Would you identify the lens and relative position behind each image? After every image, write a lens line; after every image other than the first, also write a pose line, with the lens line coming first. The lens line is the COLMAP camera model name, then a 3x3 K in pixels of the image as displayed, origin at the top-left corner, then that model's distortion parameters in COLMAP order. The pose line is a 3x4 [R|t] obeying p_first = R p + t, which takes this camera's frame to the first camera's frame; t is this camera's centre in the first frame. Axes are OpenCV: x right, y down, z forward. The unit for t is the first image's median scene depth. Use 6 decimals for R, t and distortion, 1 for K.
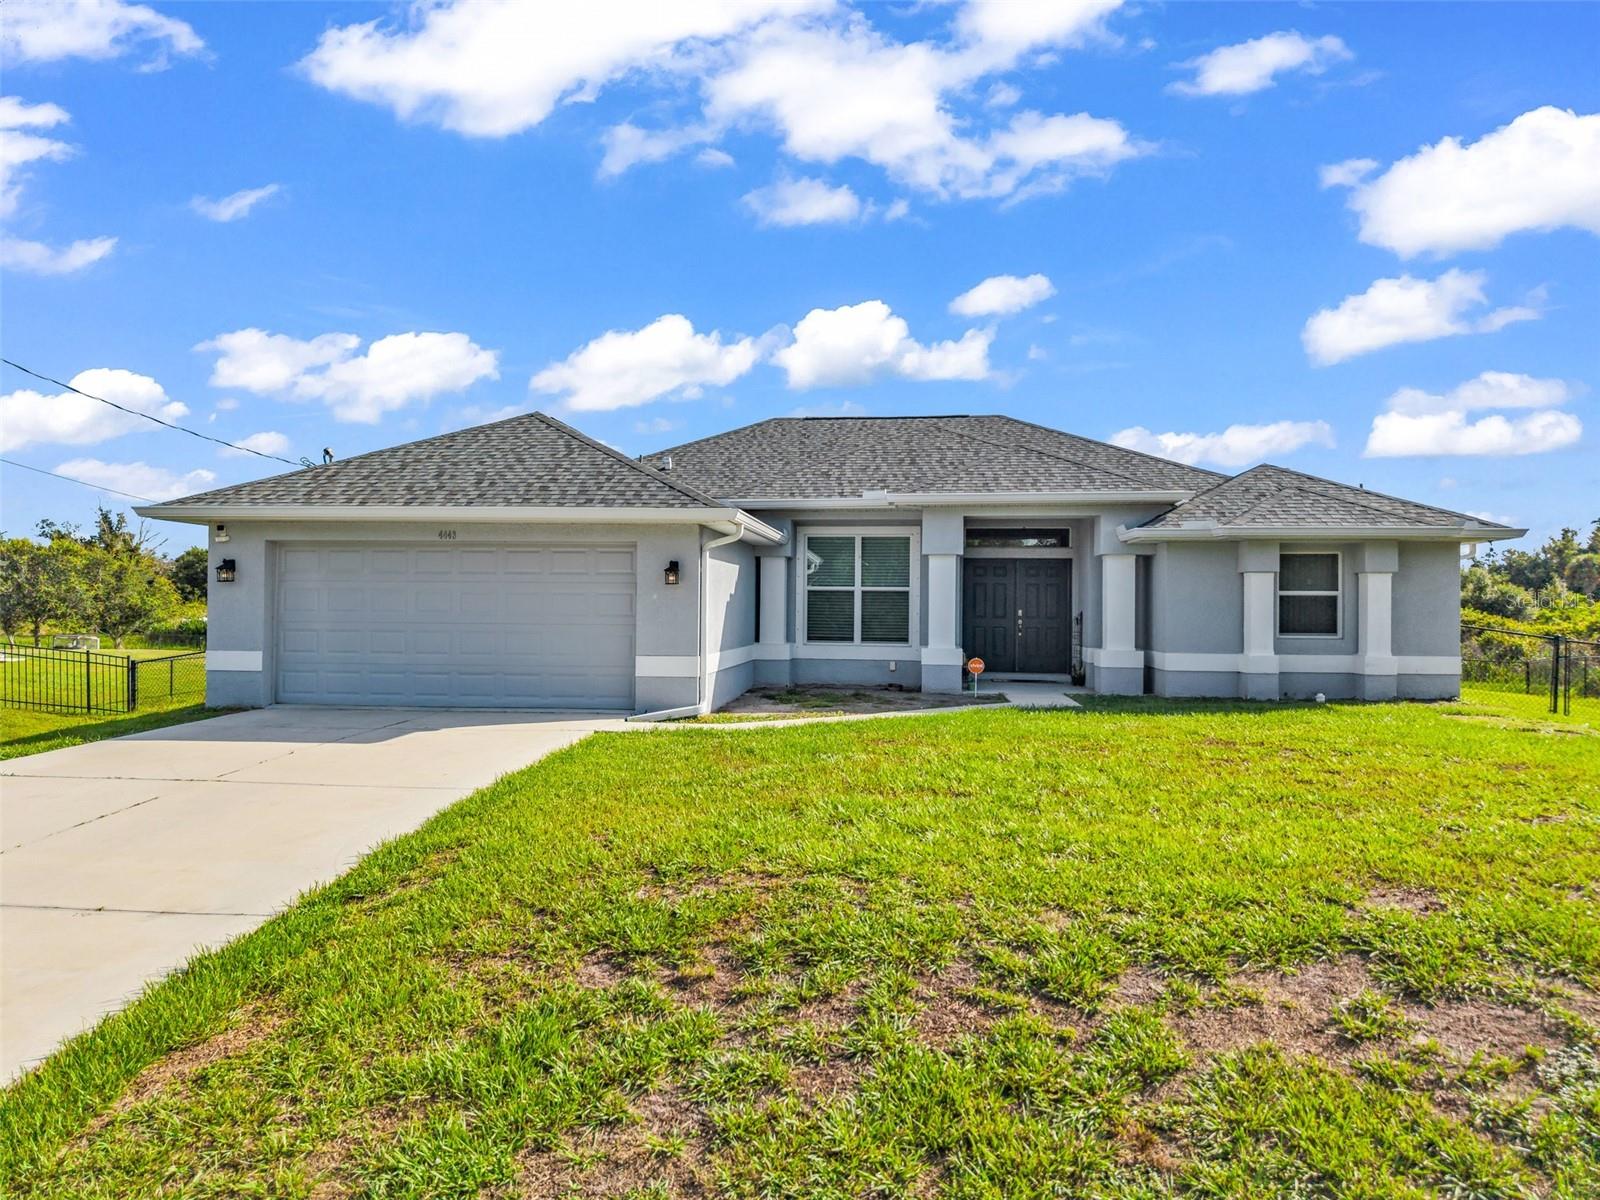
lens RADIAL K [[1072.1, 0, 796.8], [0, 1072.1, 599.6], [0, 0, 1]] dist [0.032583, -0.032800]
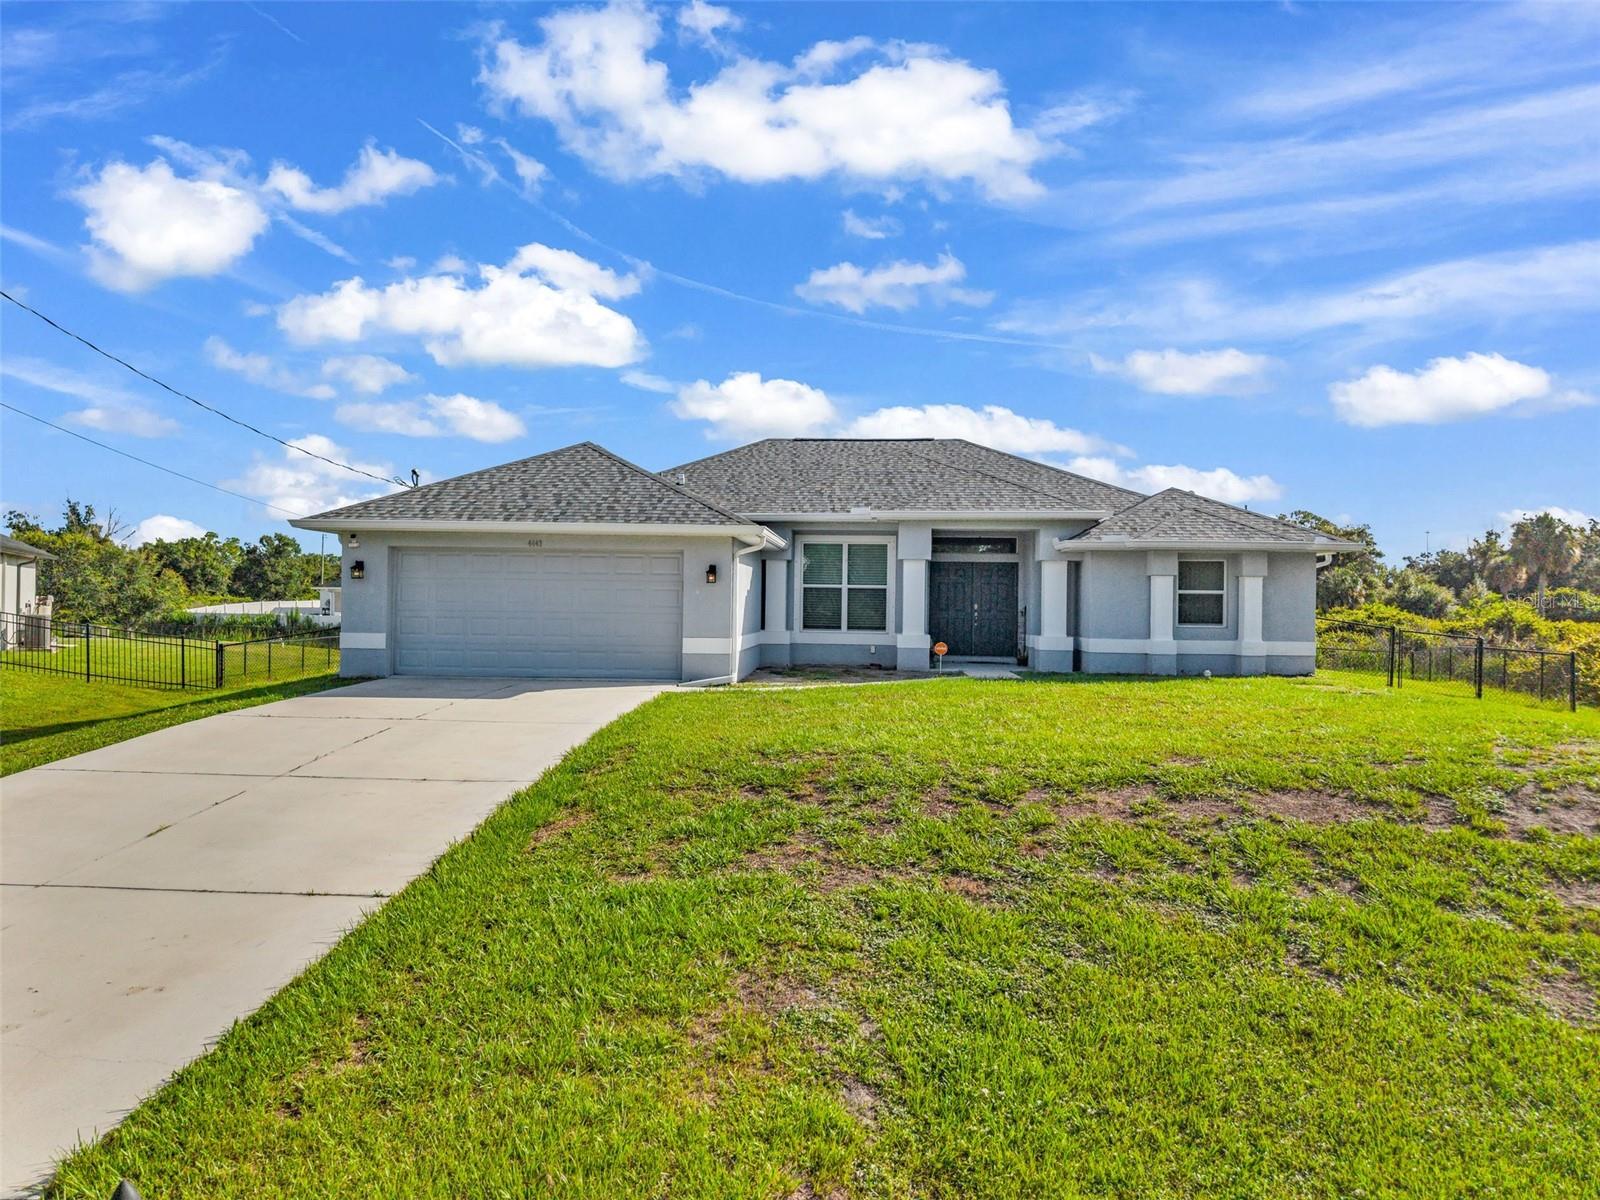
lens RADIAL K [[1067.6, 0, 798.3], [0, 1067.6, 606.5], [0, 0, 1]] dist [0.061381, -0.073431]
pose [[0.999173, 0.004853, 0.040359, -0.049999], [-0.005293, 0.999928, 0.010791, -0.000004], [-0.040303, -0.010996, 0.999127, -0.240929]]
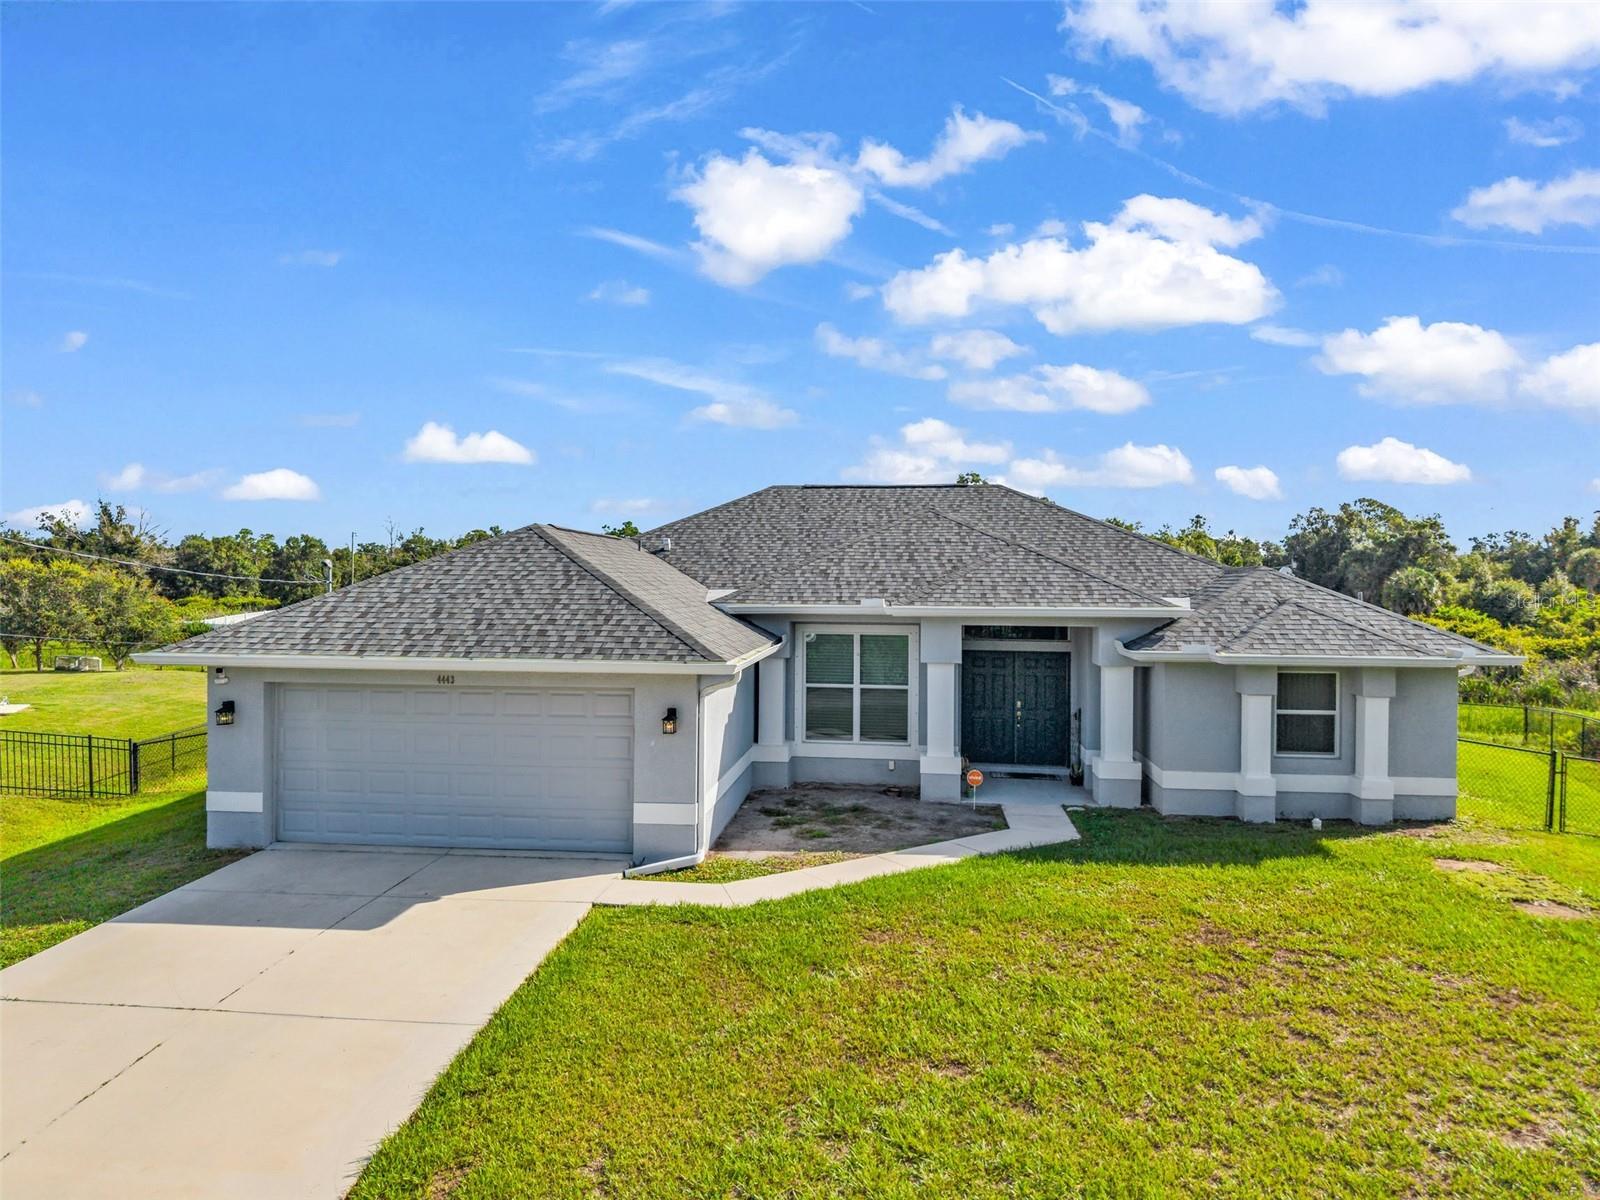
lens RADIAL K [[1072.1, 0, 796.8], [0, 1072.1, 599.6], [0, 0, 1]] dist [0.032583, -0.032800]
pose [[0.999998, -0.001625, -0.000995, 0.002571], [0.001650, 0.999681, 0.025213, -0.129950], [0.000954, -0.025214, 0.999682, 0.000488]]
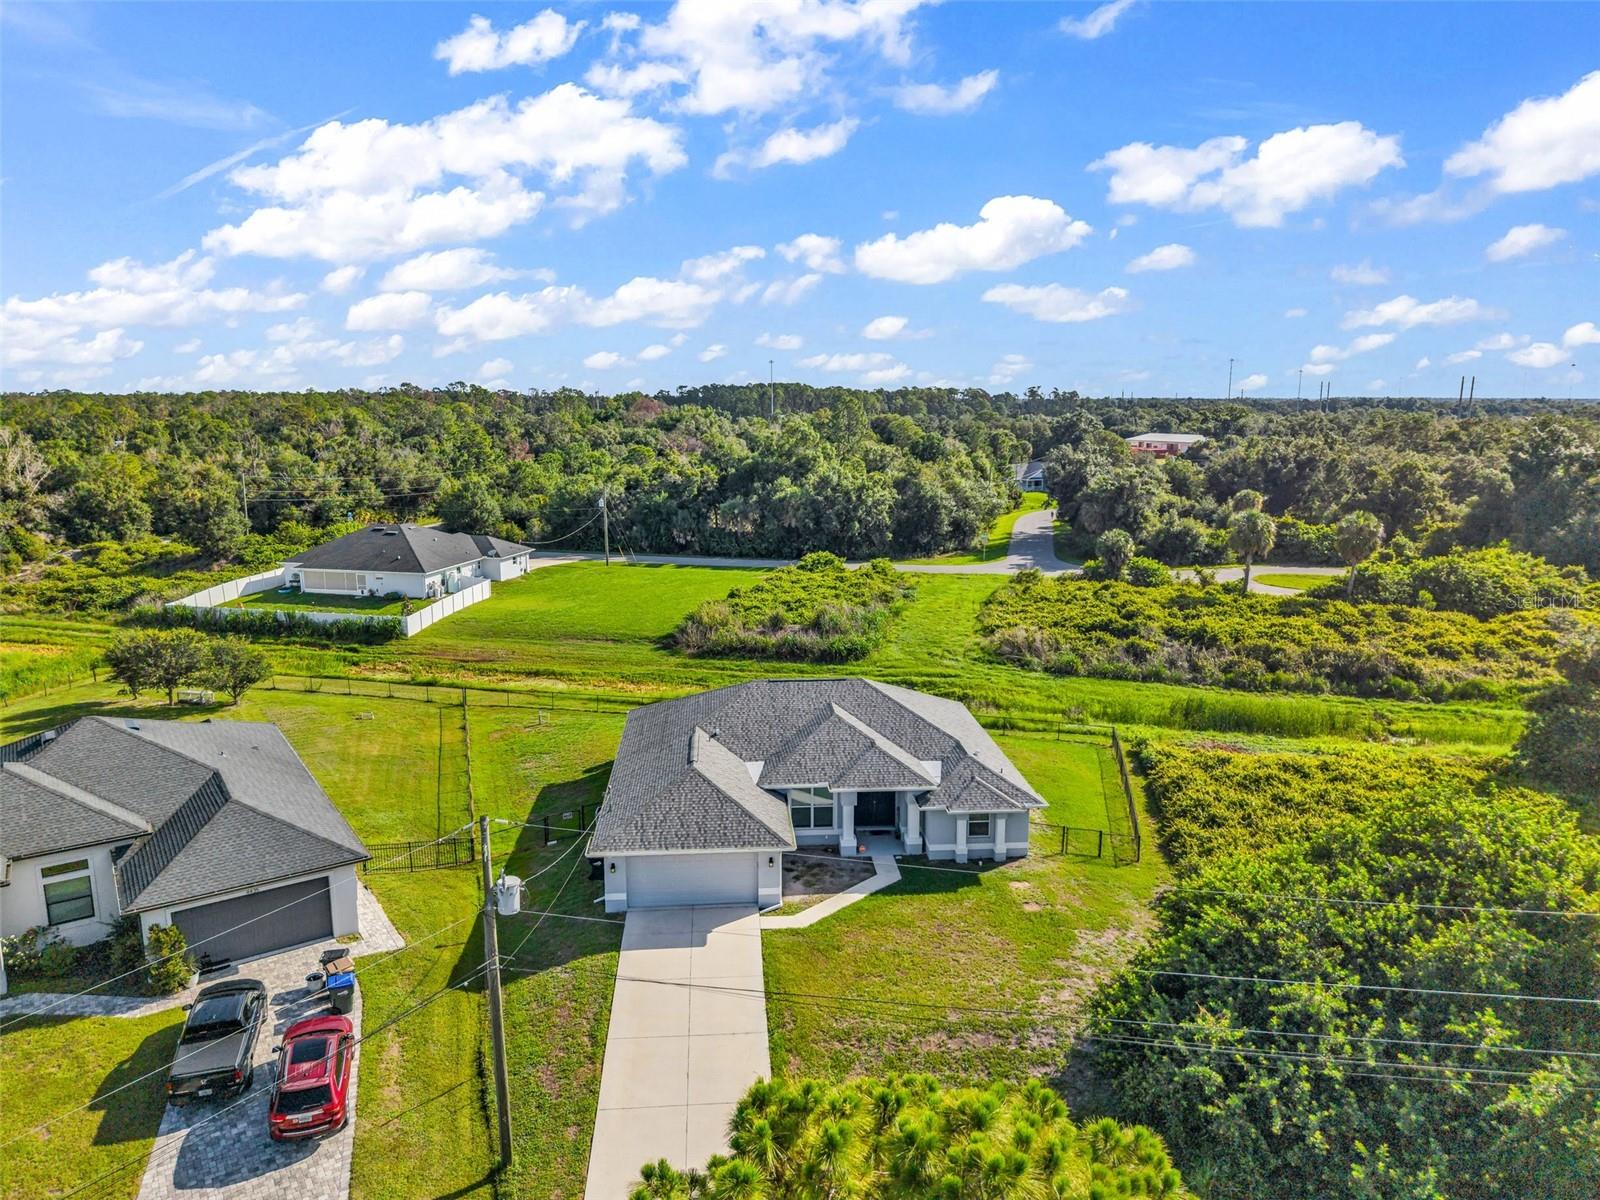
lens RADIAL K [[1072.1, 0, 796.8], [0, 1072.1, 599.6], [0, 0, 1]] dist [0.032583, -0.032800]
pose [[0.983368, -0.041765, 0.176759, -0.433694], [0.006594, 0.980770, 0.195054, -1.059227], [-0.181506, -0.190645, 0.964733, -1.411519]]
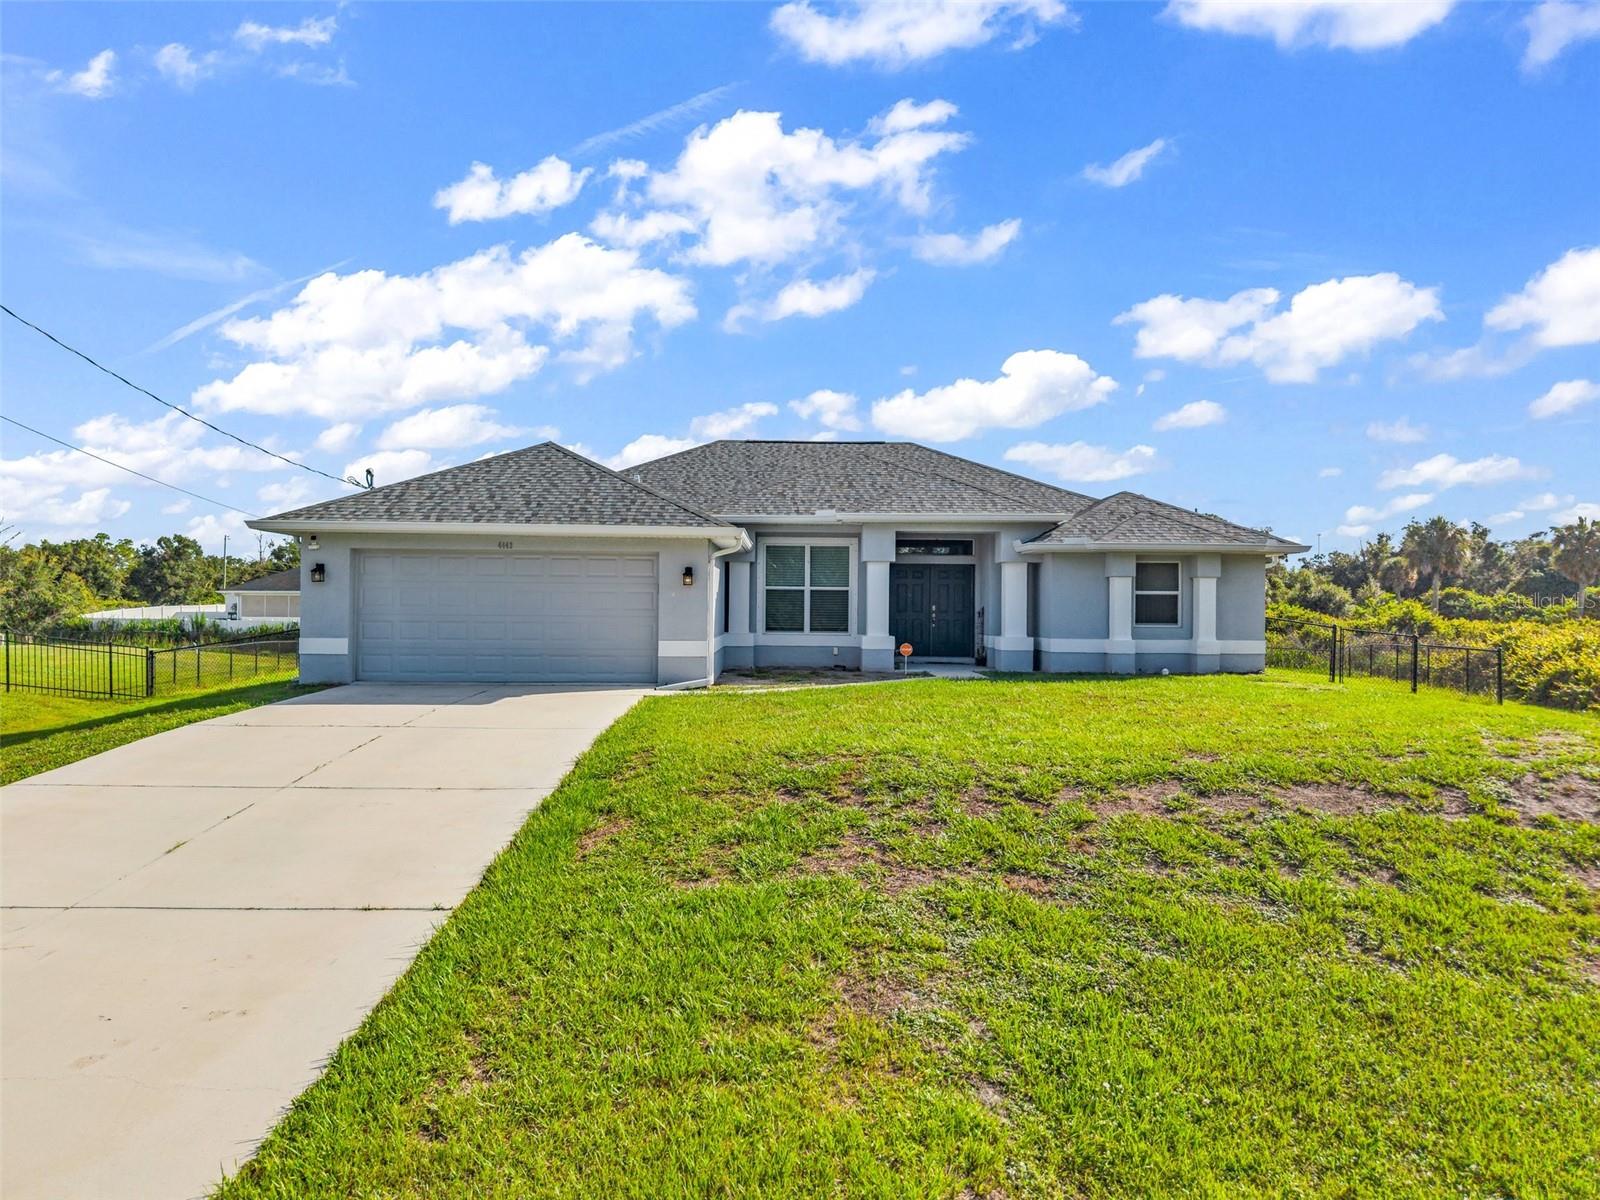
lens RADIAL K [[1067.6, 0, 798.3], [0, 1067.6, 606.5], [0, 0, 1]] dist [0.061381, -0.073431]
pose [[0.992889, 0.000494, 0.119043, -0.109007], [-0.001548, 0.999960, 0.008759, 0.000065], [-0.119034, -0.008881, 0.992851, -0.235644]]
